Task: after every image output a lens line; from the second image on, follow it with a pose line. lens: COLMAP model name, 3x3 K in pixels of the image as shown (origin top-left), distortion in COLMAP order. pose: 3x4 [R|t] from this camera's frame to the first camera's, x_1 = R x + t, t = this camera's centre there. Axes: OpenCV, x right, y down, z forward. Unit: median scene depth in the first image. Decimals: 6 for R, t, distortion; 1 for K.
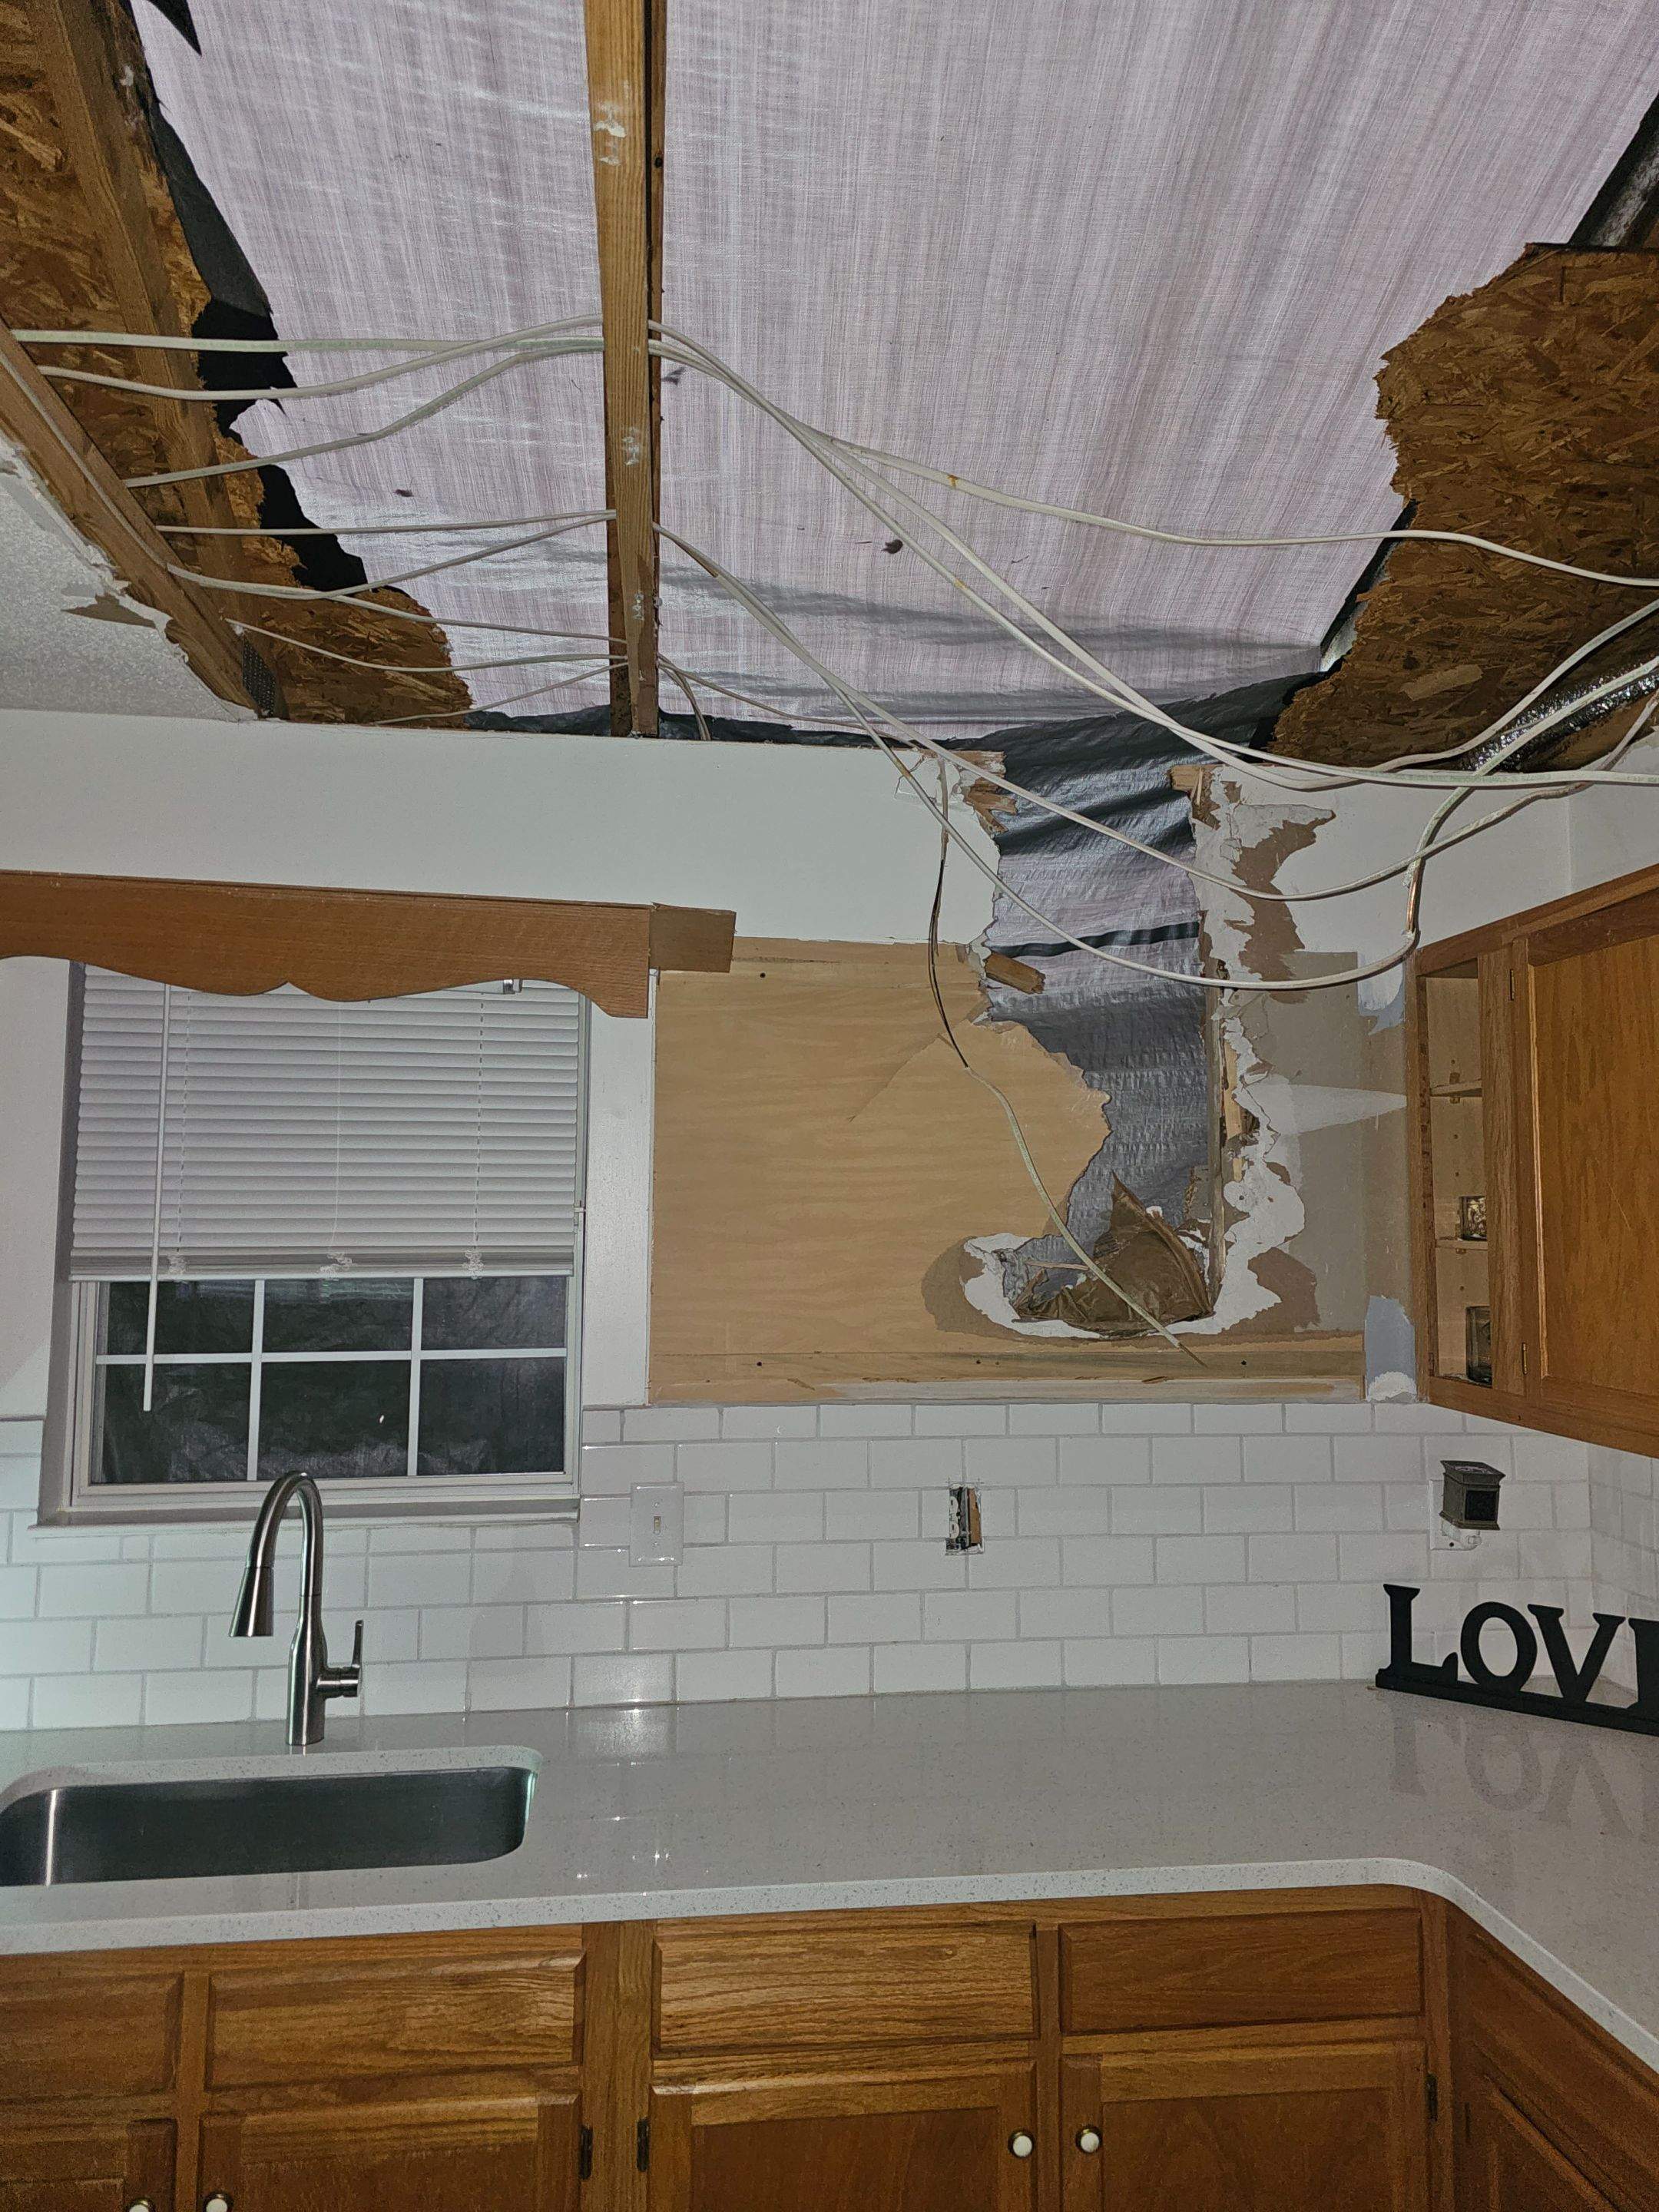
lens RADIAL K [[1469.9, 0, 838.7], [0, 1469.9, 1099.2], [0, 0, 1]] dist [0.067649, -0.051228]
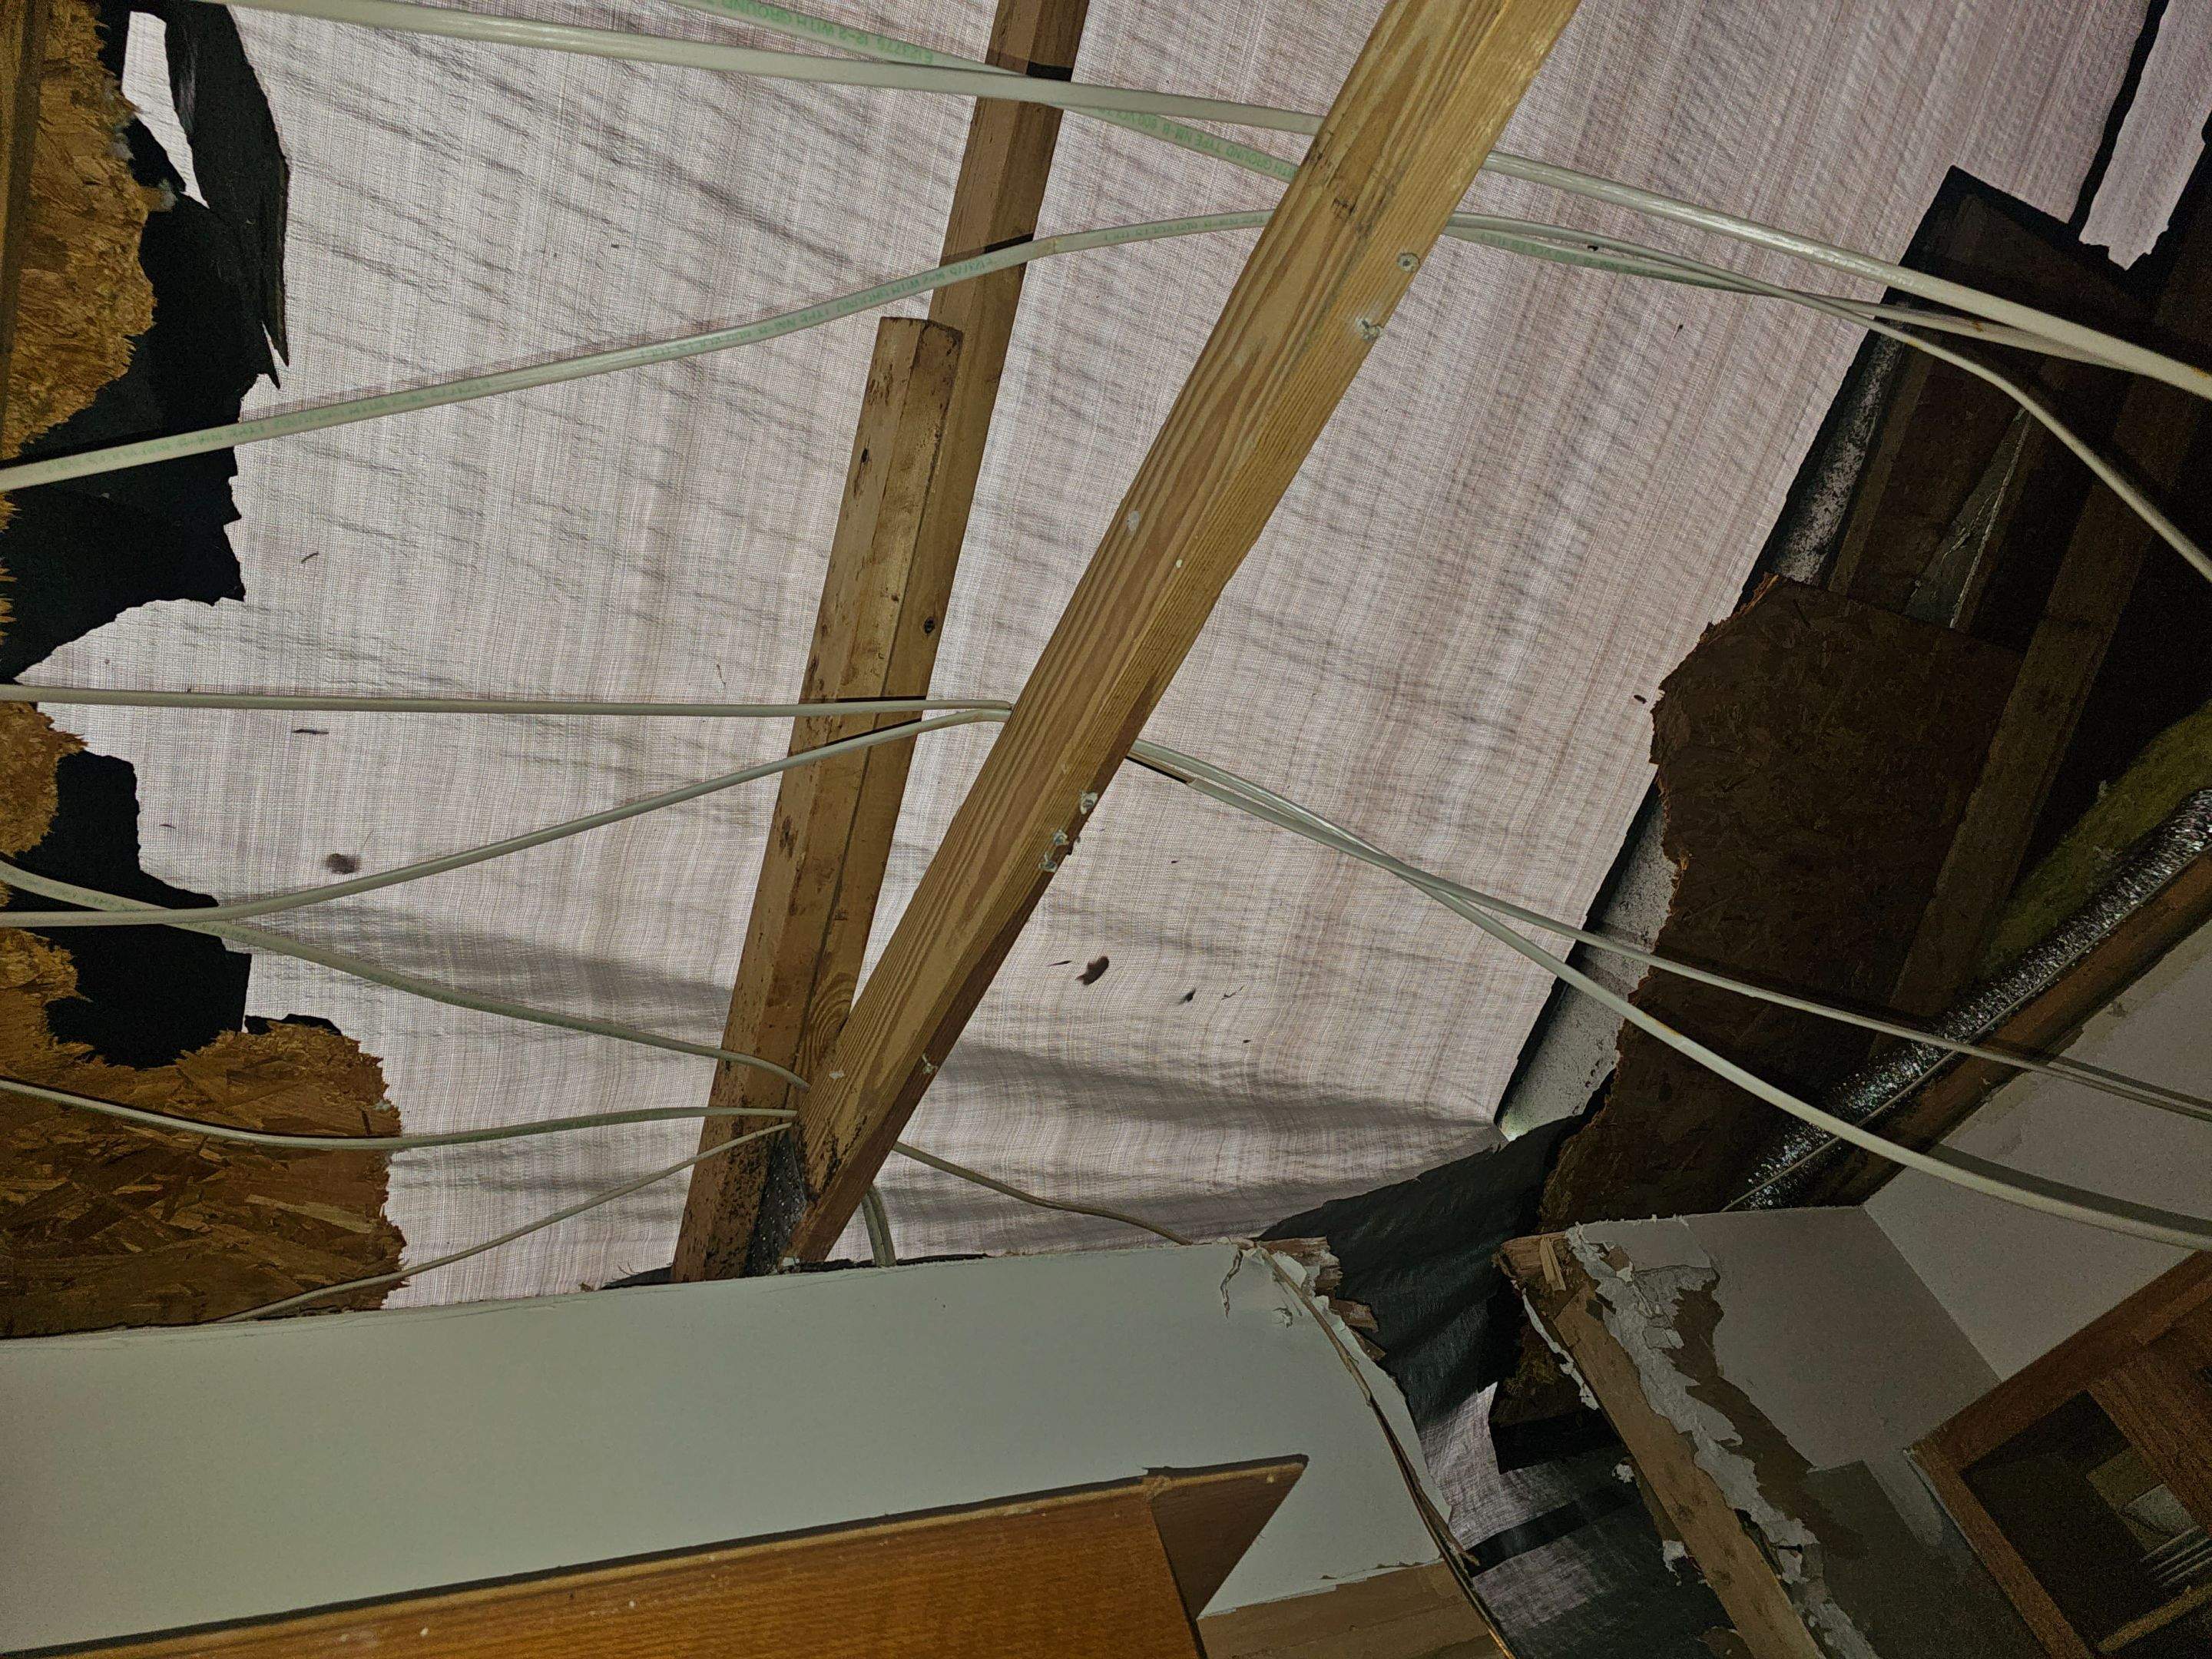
lens RADIAL K [[1469.9, 0, 1106.6], [0, 1469.9, 795.1], [0, 0, 1]] dist [0.067649, -0.051228]
pose [[0.878084, 0.019613, 0.478104, -0.297186], [0.312064, 0.733970, -0.603245, -0.020552], [-0.362746, 0.678899, 0.638366, 0.530687]]
